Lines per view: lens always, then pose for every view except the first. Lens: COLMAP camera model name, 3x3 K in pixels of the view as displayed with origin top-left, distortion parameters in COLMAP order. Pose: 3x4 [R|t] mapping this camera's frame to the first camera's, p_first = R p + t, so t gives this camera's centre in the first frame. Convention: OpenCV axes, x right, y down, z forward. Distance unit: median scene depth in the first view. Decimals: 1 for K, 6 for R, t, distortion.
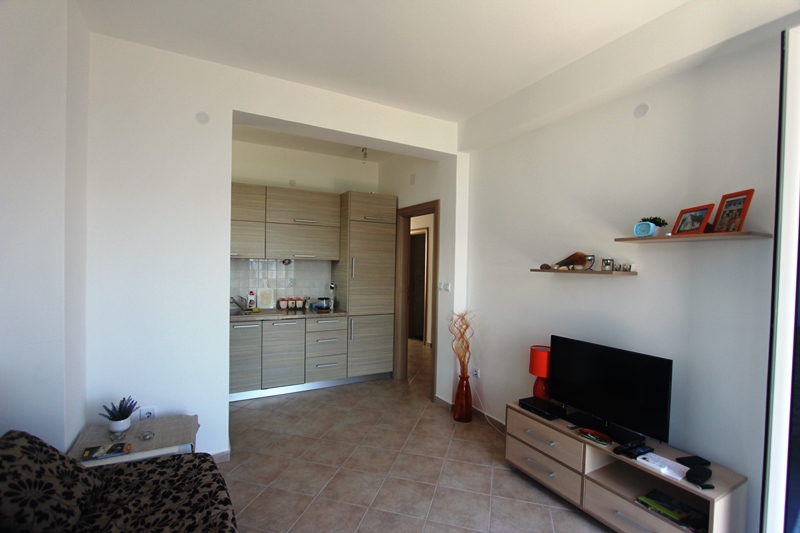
lens RADIAL K [[377.5, 0, 399.7], [0, 377.5, 271.1], [0, 0, 1]] dist [-0.001492, -0.000284]
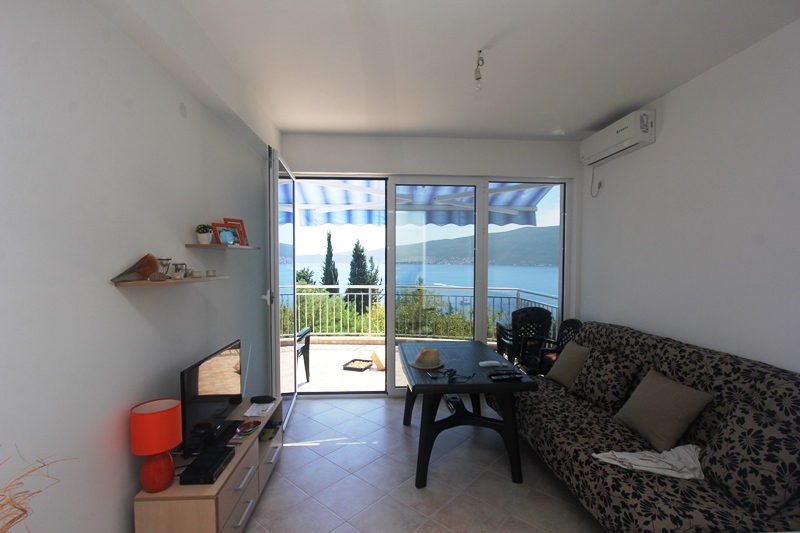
lens RADIAL K [[377.5, 0, 399.7], [0, 377.5, 271.1], [0, 0, 1]] dist [-0.001492, -0.000284]
pose [[-0.897898, -0.044566, 0.437941, -0.436721], [-0.019777, 0.997942, 0.061004, -0.129542], [-0.439759, 0.046114, -0.896931, 2.619804]]
